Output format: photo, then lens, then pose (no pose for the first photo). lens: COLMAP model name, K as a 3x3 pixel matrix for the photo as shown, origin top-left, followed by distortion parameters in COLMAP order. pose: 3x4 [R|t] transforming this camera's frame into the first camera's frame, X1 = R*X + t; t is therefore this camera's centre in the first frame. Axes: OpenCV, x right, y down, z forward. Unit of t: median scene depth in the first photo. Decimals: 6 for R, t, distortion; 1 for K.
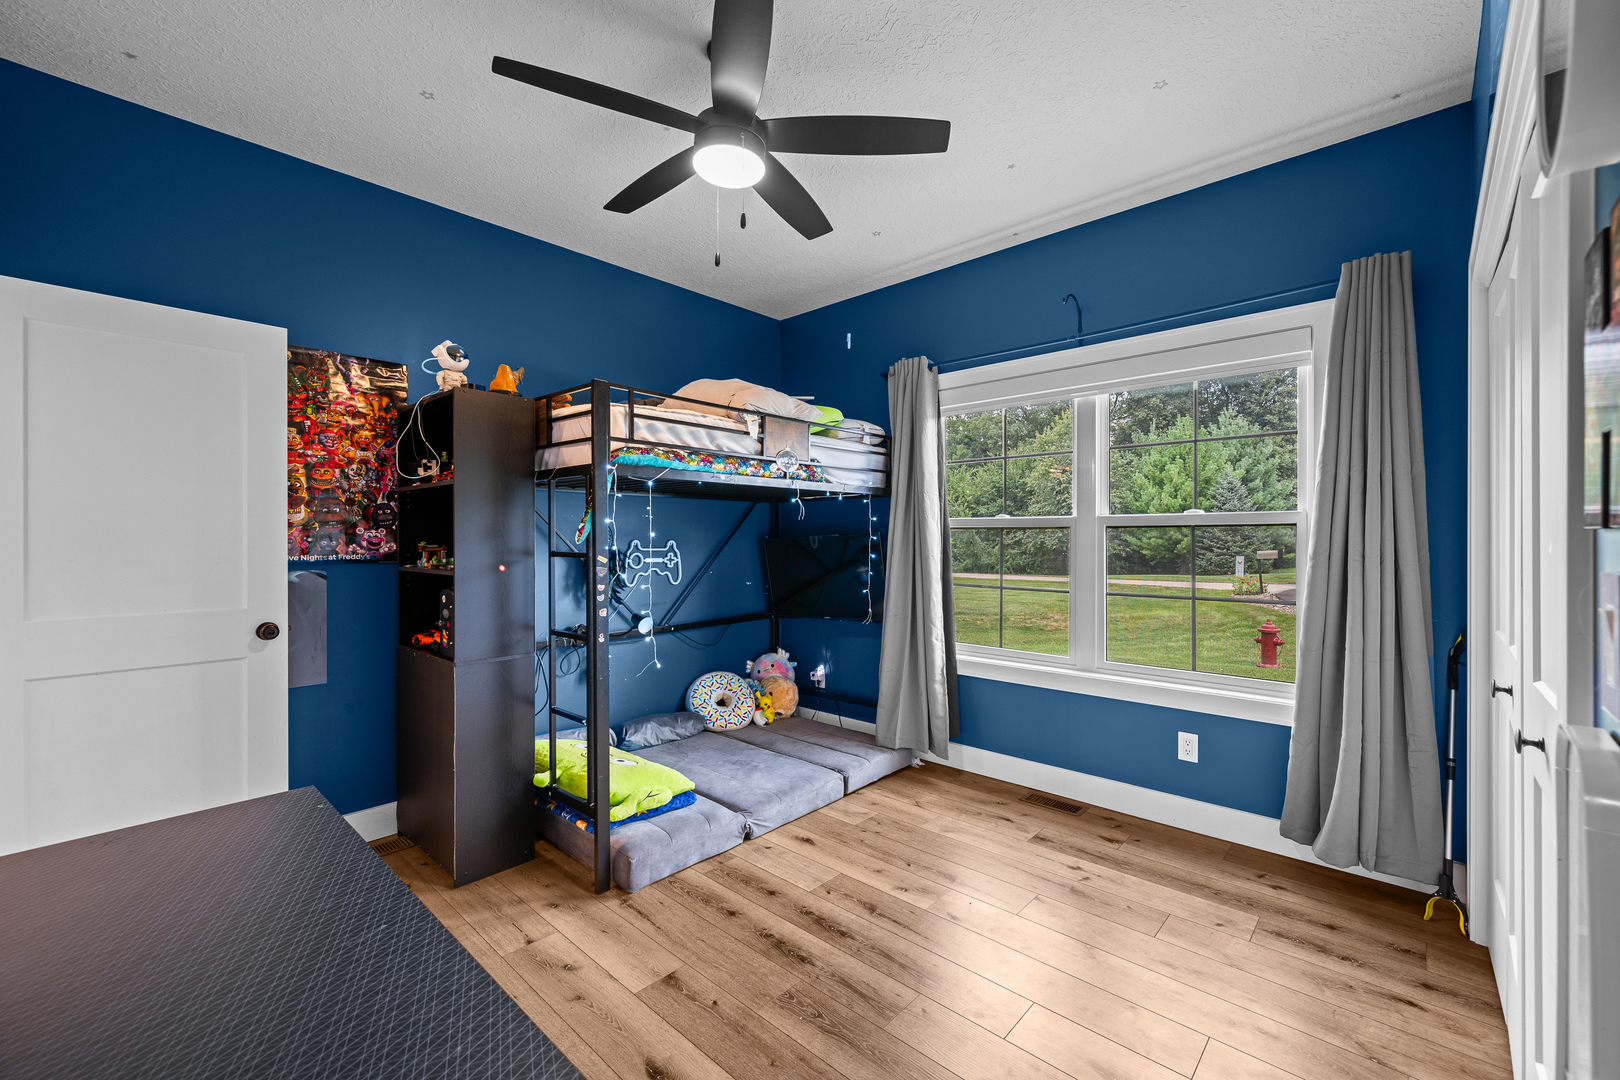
lens RADIAL K [[660.3, 0, 807.1], [0, 660.3, 542.4], [0, 0, 1]] dist [0.012116, 0.000817]
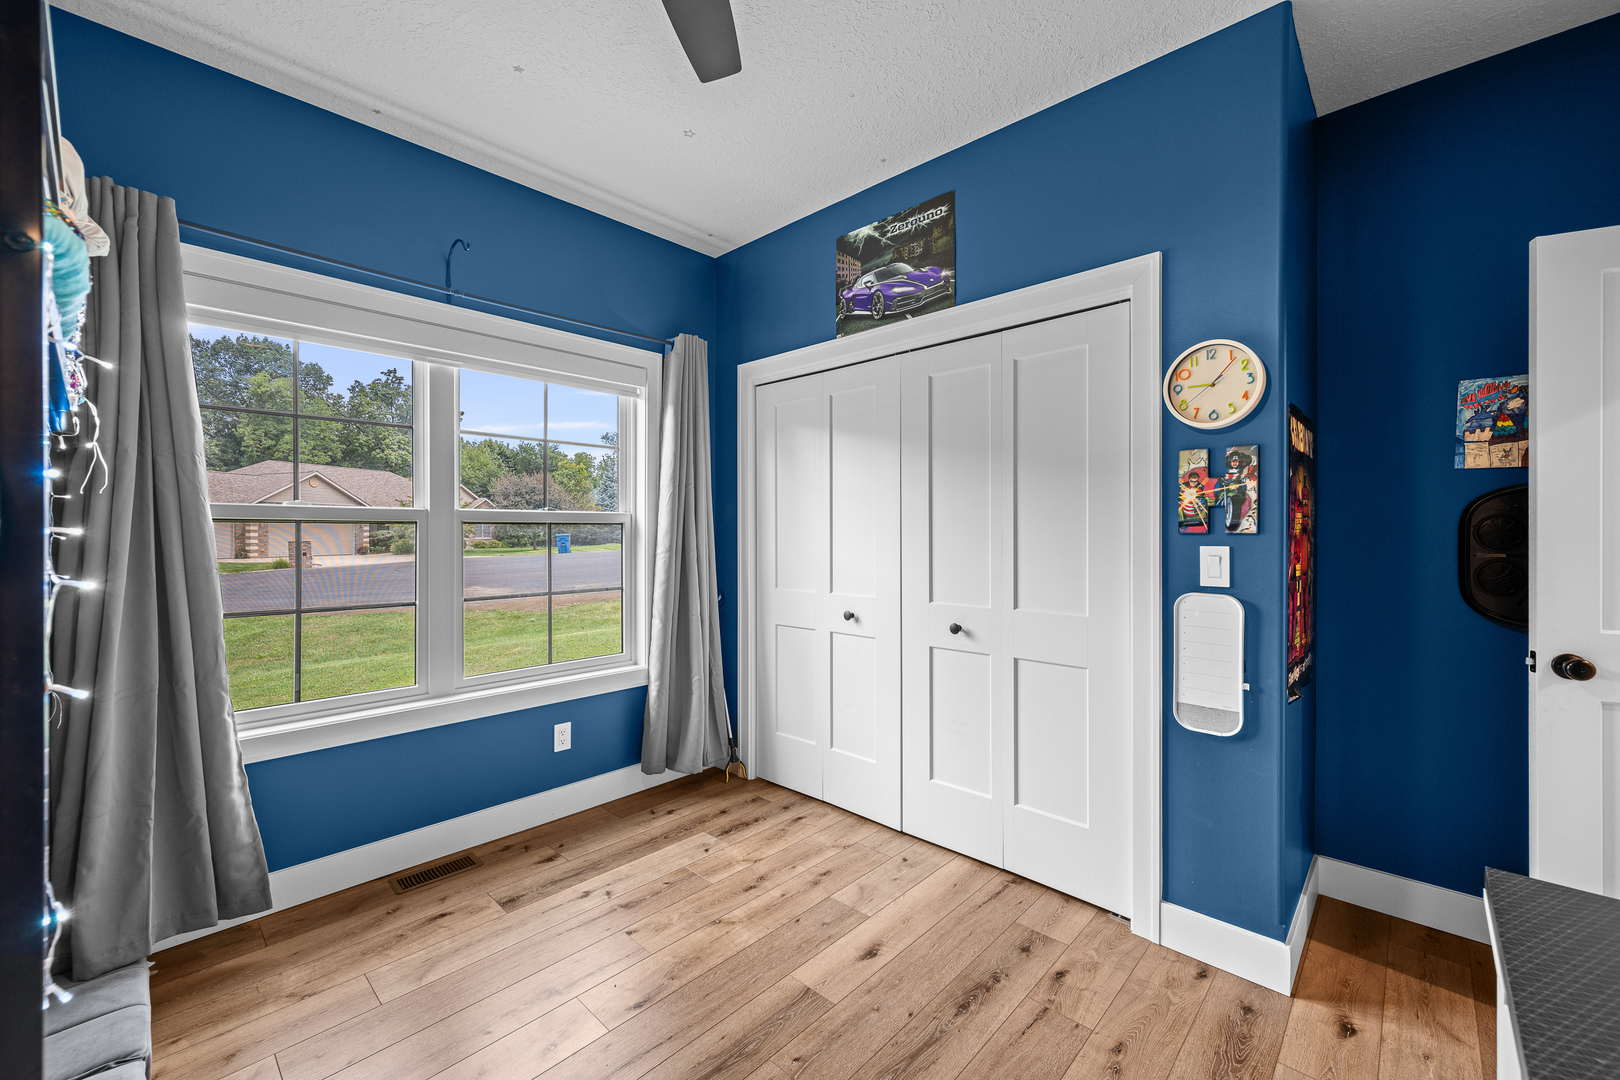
lens RADIAL K [[660.3, 0, 807.1], [0, 660.3, 537.8], [0, 0, 1]] dist [0.012116, 0.000817]
pose [[0.022869, -0.011439, 0.999673, -0.483789], [0.008196, 0.999903, 0.011254, -0.011939], [-0.999705, 0.007936, 0.022961, 0.640476]]
